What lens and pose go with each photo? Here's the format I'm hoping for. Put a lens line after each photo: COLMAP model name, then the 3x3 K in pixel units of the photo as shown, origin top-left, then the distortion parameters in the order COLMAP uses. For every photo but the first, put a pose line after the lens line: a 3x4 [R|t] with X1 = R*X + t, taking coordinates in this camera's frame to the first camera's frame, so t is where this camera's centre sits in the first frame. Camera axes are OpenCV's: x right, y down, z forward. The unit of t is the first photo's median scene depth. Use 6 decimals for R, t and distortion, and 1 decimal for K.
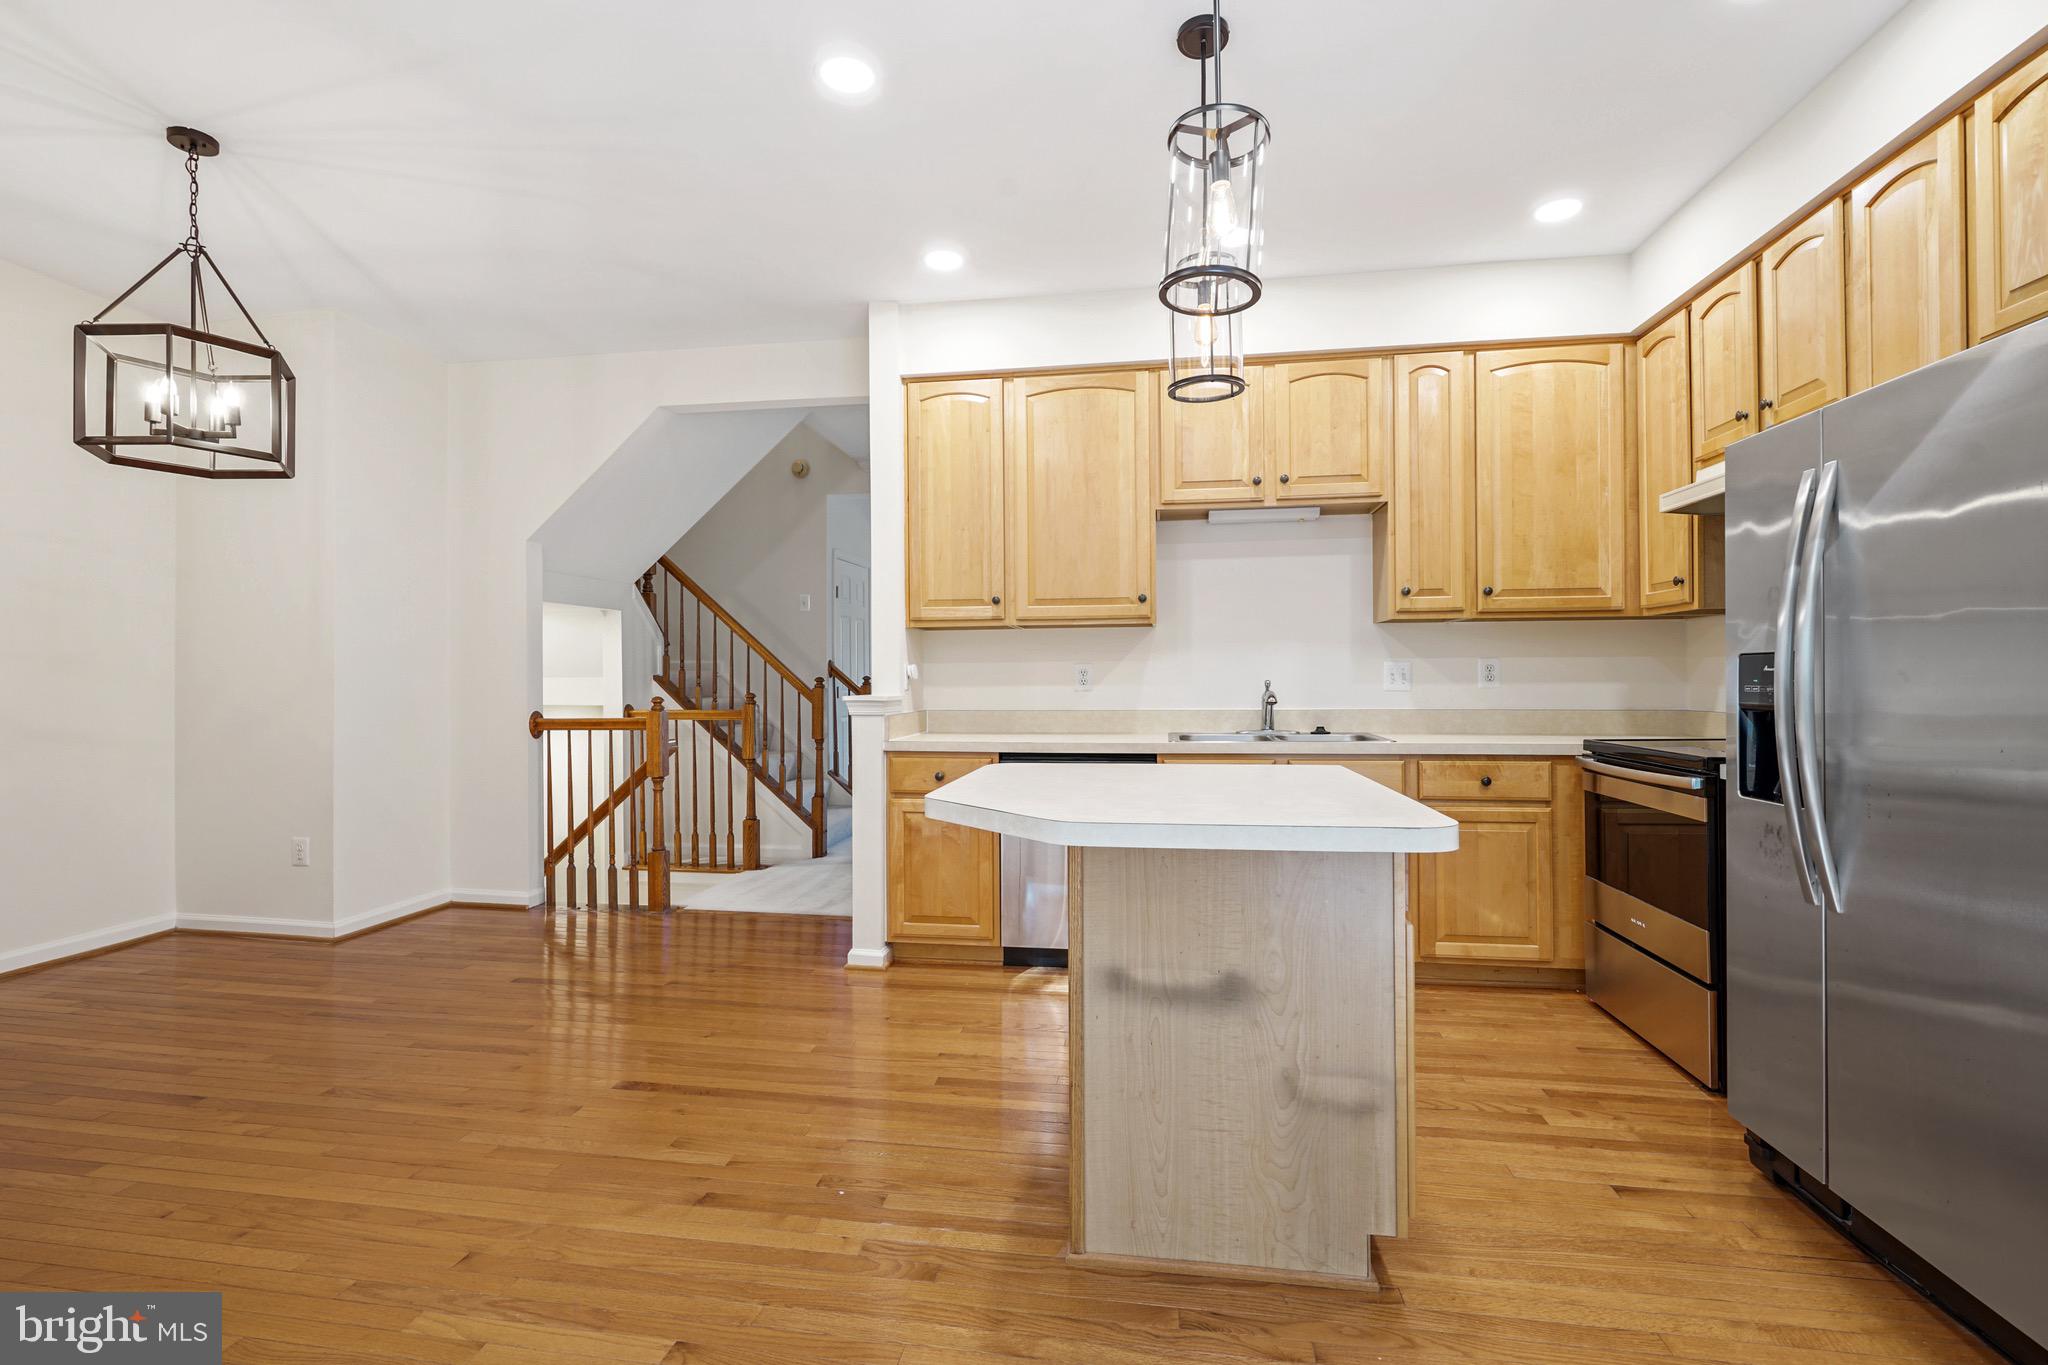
lens RADIAL K [[912.3, 0, 989.8], [0, 912.3, 688.2], [0, 0, 1]] dist [-0.008785, 0.003435]
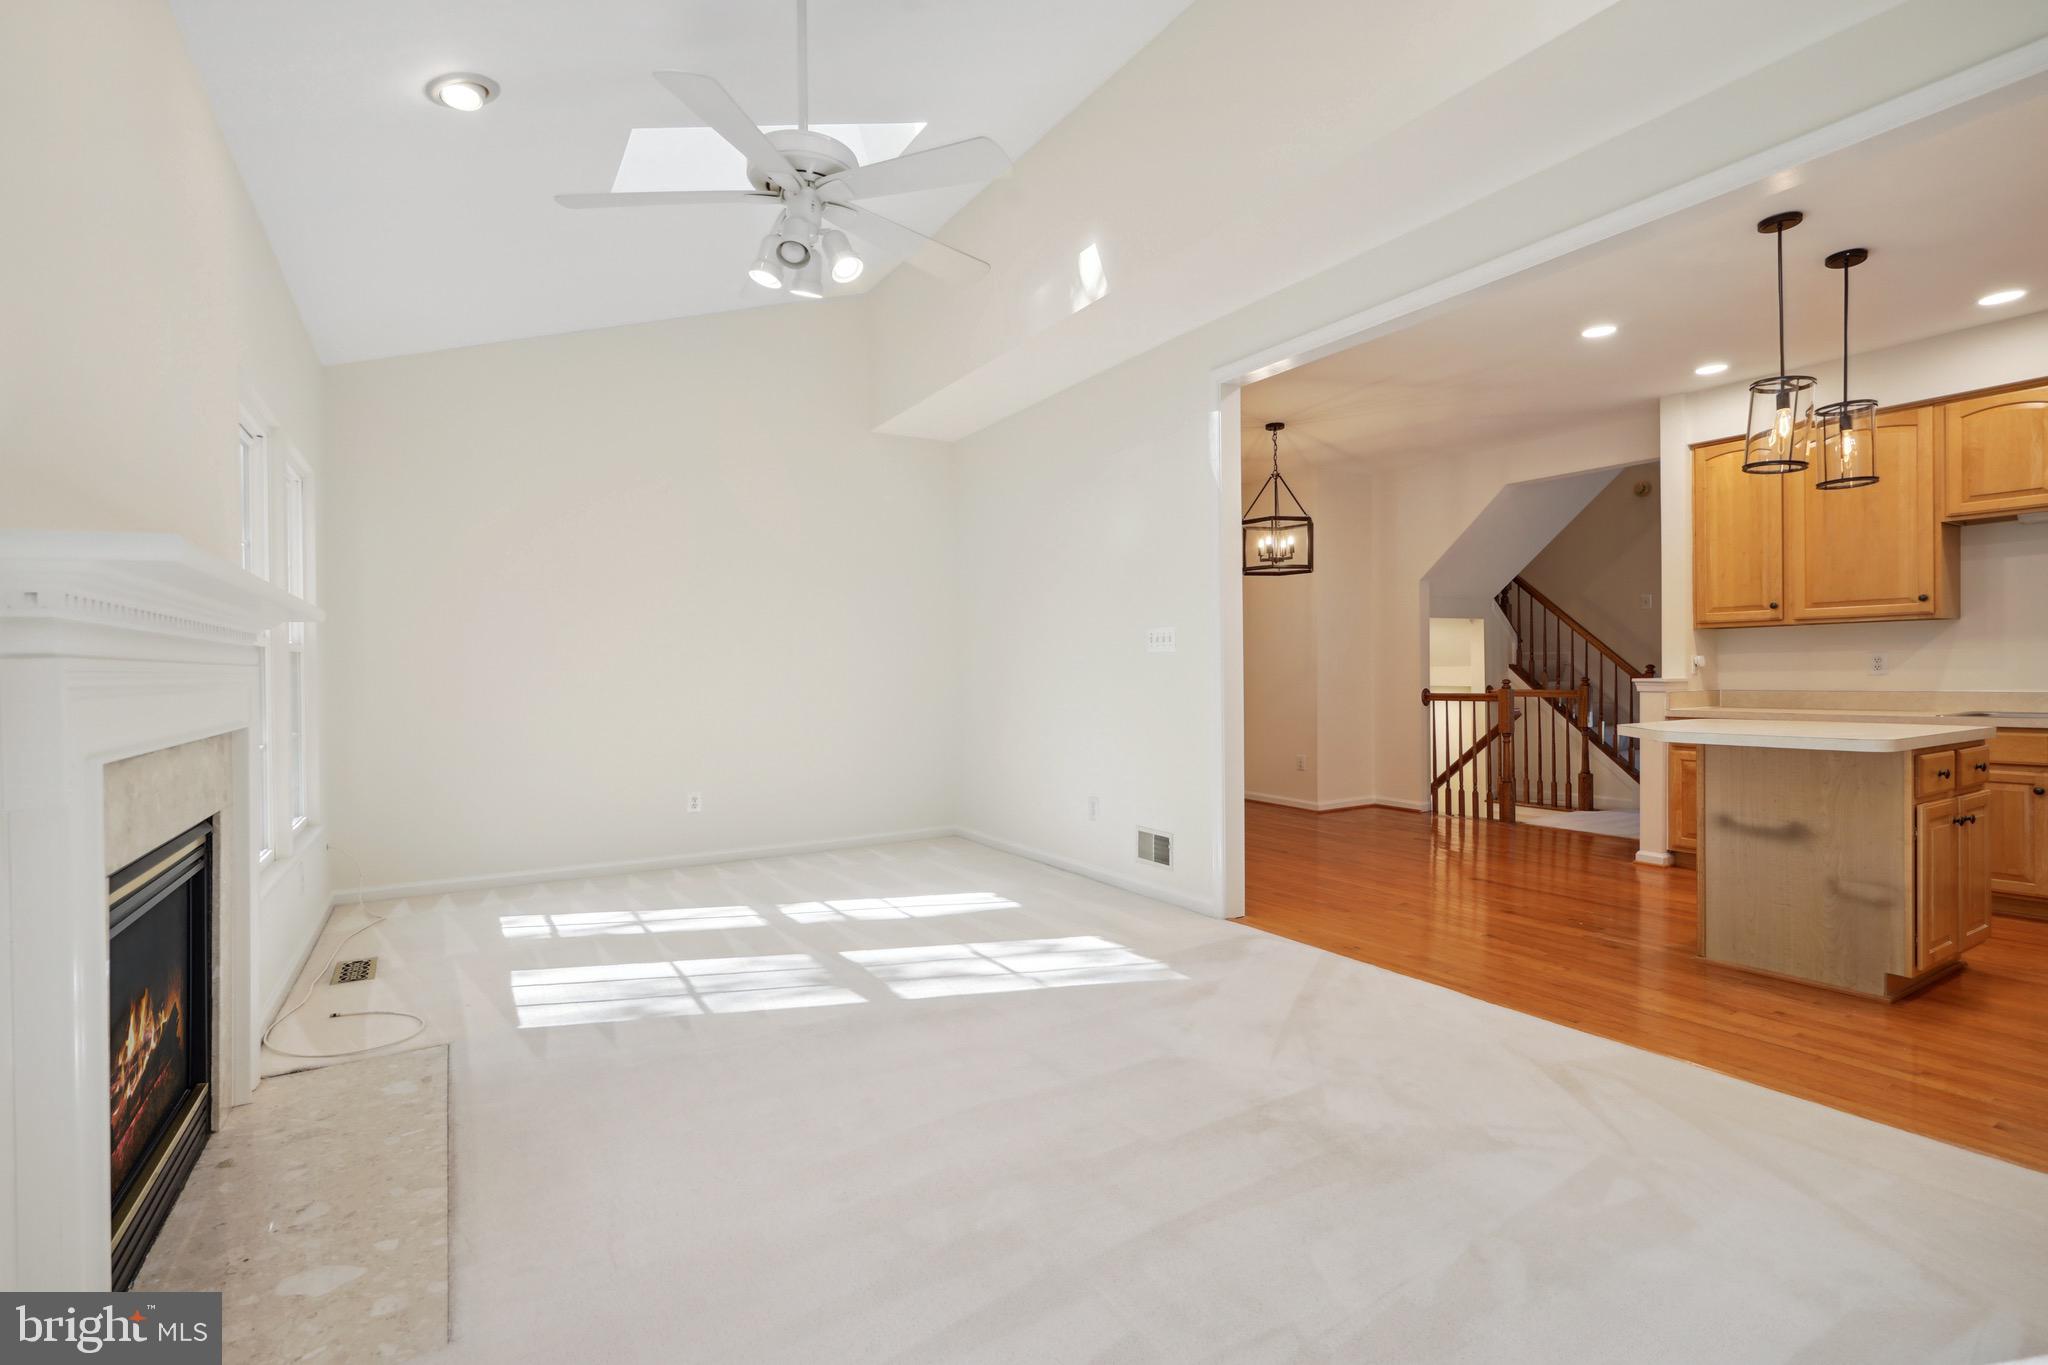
lens RADIAL K [[912.3, 0, 1017.3], [0, 912.3, 678.7], [0, 0, 1]] dist [-0.008785, 0.003435]
pose [[0.641170, 0.001618, -0.767397, 0.263730], [0.002193, 0.999990, 0.003941, 0.000983], [0.767396, -0.004210, 0.641160, -0.565557]]
